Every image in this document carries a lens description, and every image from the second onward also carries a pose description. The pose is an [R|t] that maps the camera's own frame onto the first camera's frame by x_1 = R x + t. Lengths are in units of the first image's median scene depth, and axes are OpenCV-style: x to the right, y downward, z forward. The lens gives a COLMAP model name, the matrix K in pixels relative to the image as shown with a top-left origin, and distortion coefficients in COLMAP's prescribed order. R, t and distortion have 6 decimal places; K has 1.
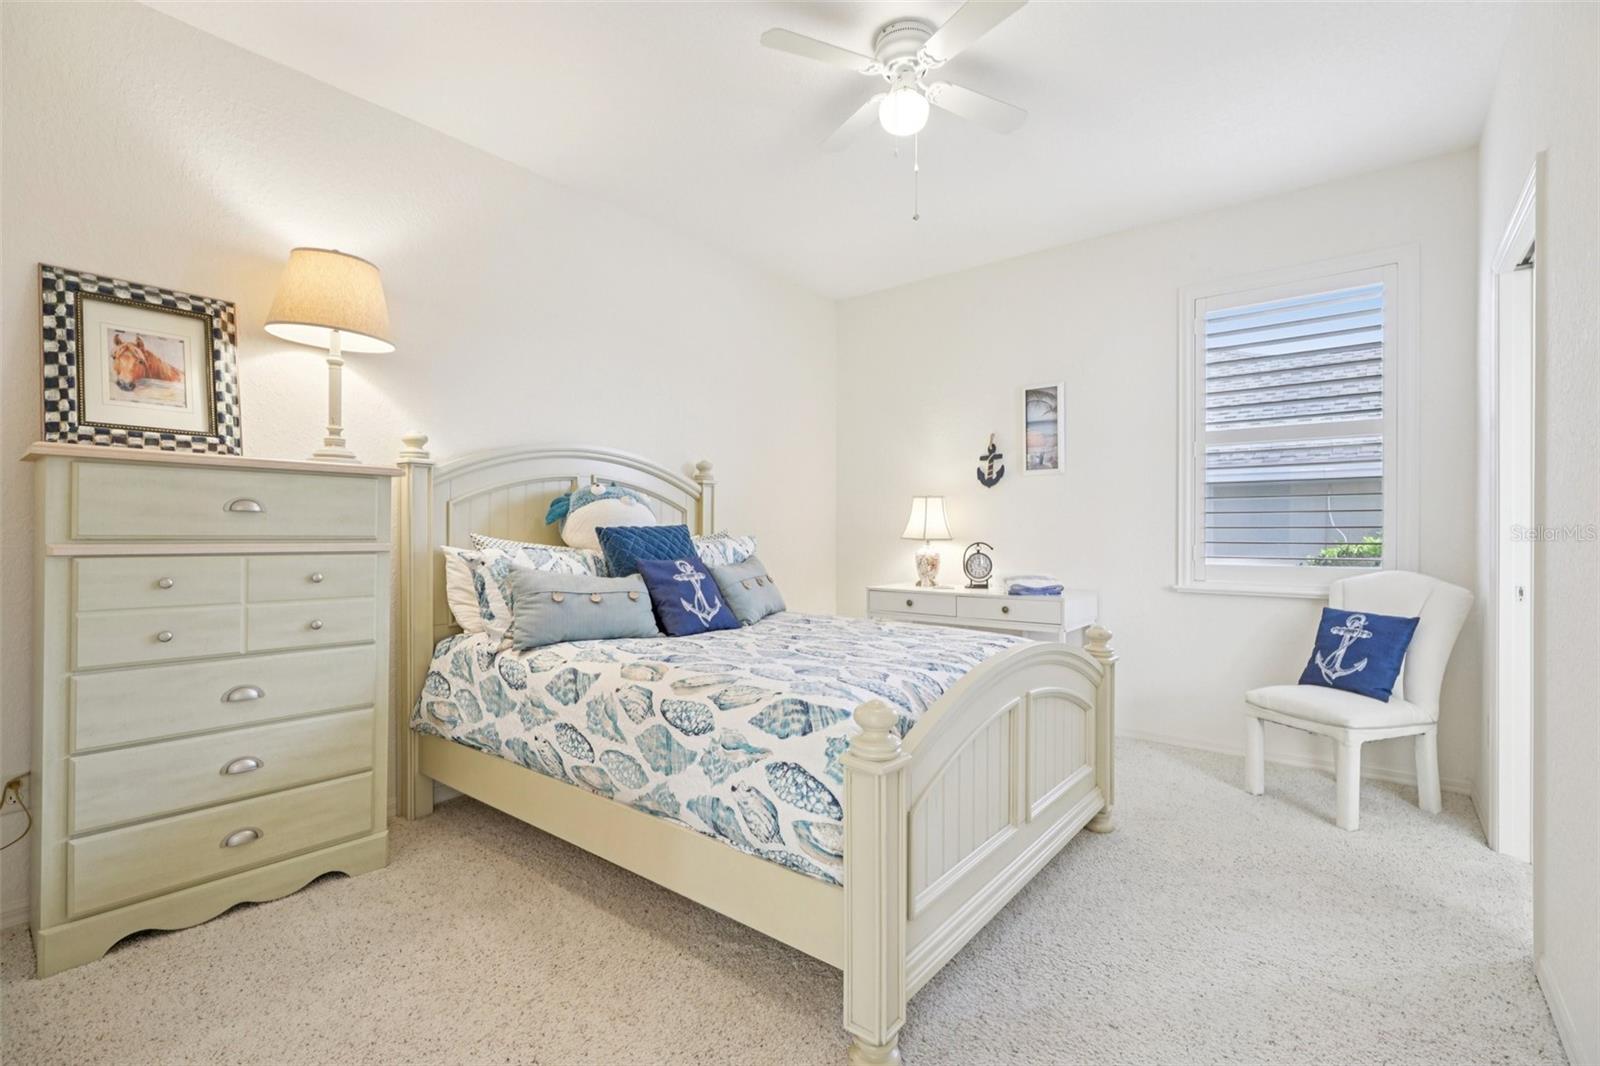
lens RADIAL K [[712.6, 0, 805.2], [0, 712.6, 531.1], [0, 0, 1]] dist [0.001931, 0.000450]
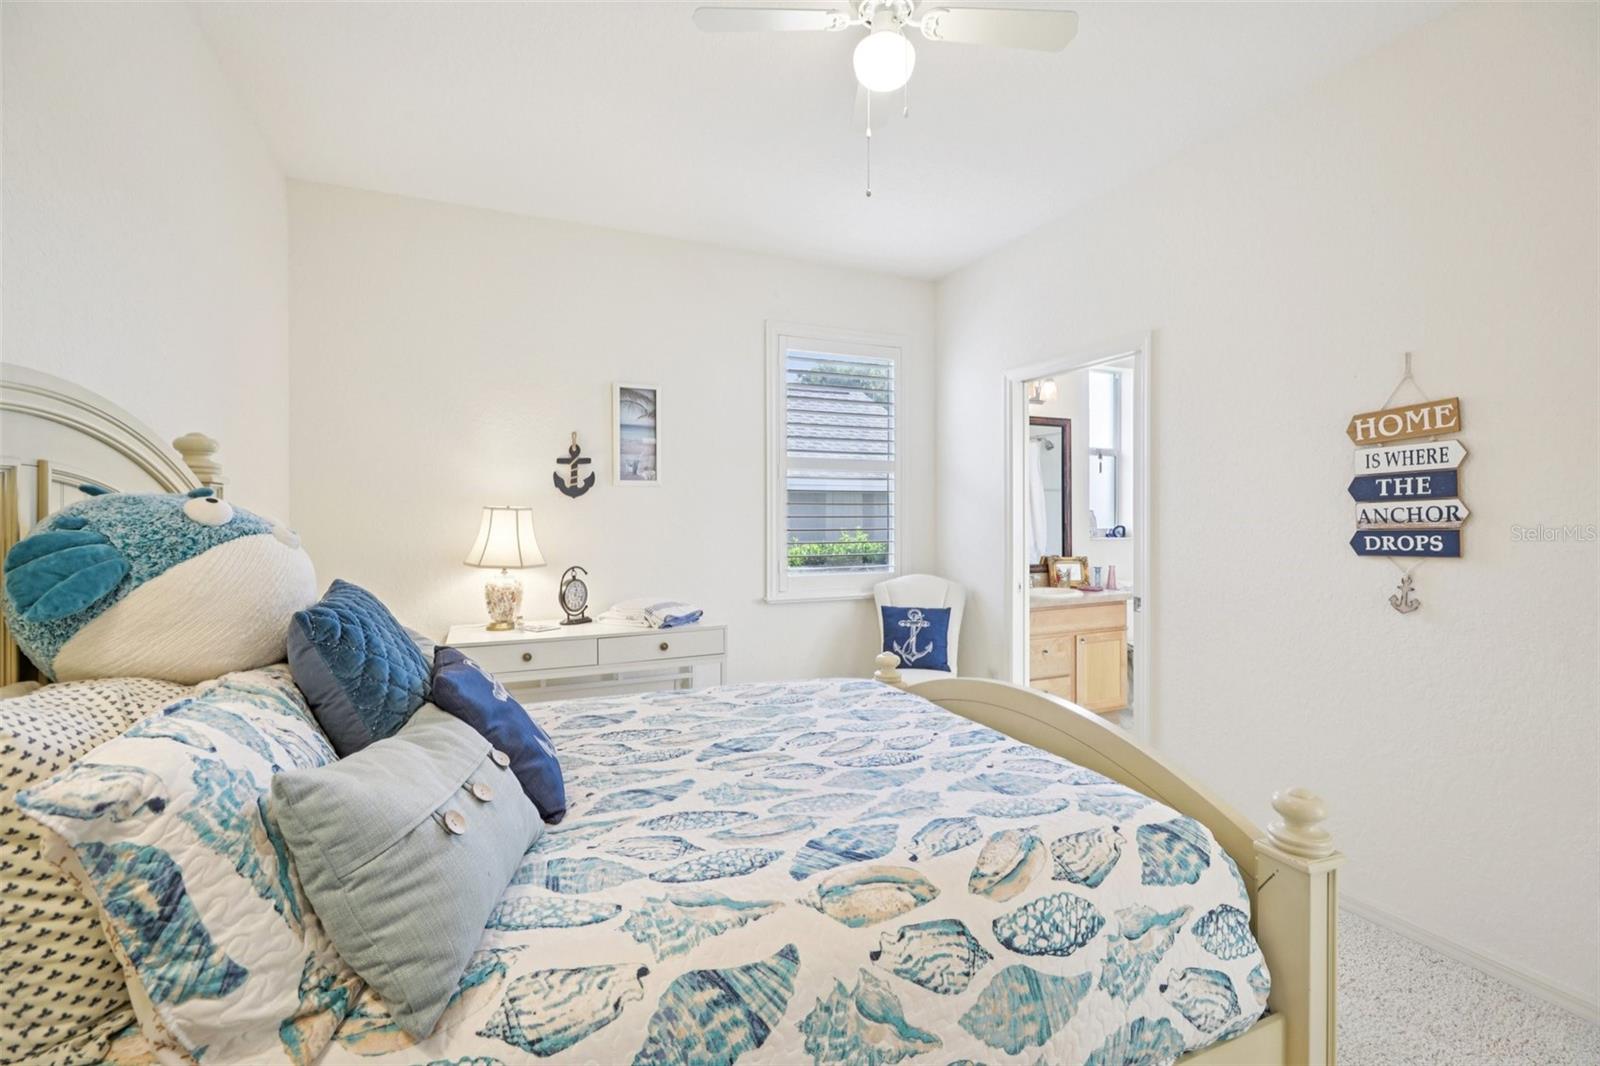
lens RADIAL K [[712.6, 0, 805.2], [0, 712.6, 531.1], [0, 0, 1]] dist [0.001931, 0.000450]
pose [[0.468024, -0.017837, 0.883536, -0.597785], [0.003623, 0.999827, 0.018265, -0.065917], [-0.883709, -0.005348, 0.468007, 0.680109]]
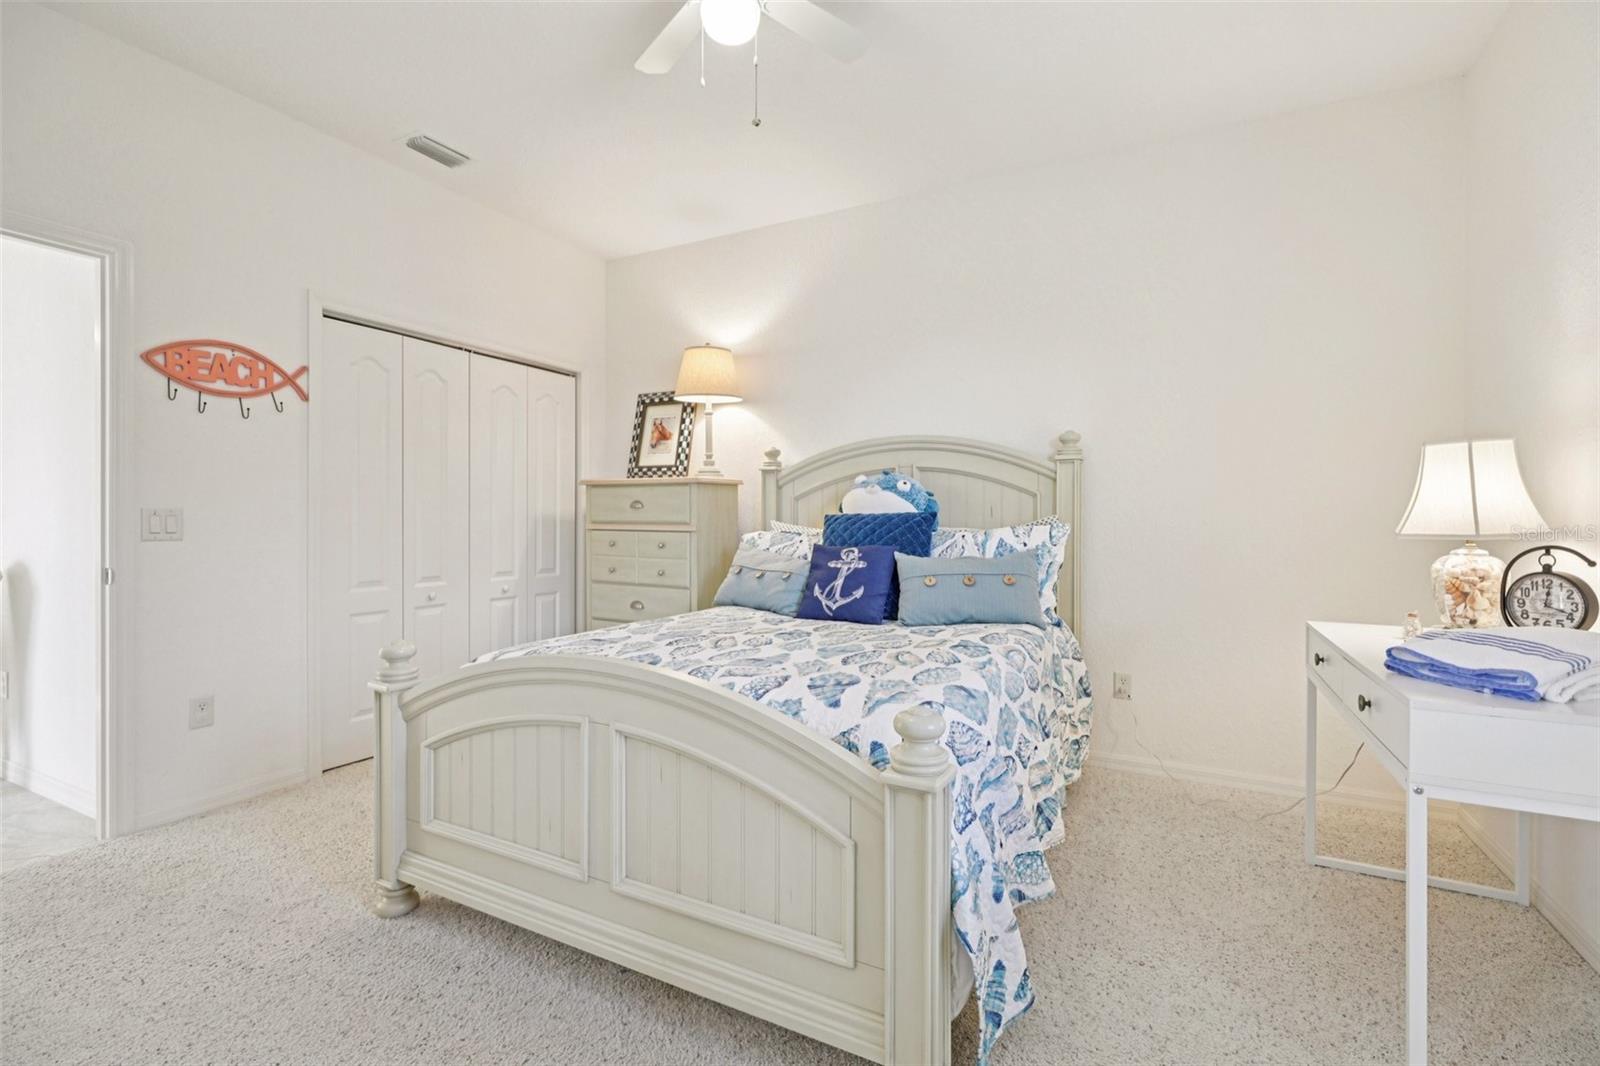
lens RADIAL K [[712.6, 0, 805.2], [0, 712.6, 531.1], [0, 0, 1]] dist [0.001931, 0.000450]
pose [[0.194153, 0.014480, -0.980864, 0.956261], [-0.001144, 0.999894, 0.014534, 0.005048], [0.980971, -0.001700, 0.194149, 0.898200]]
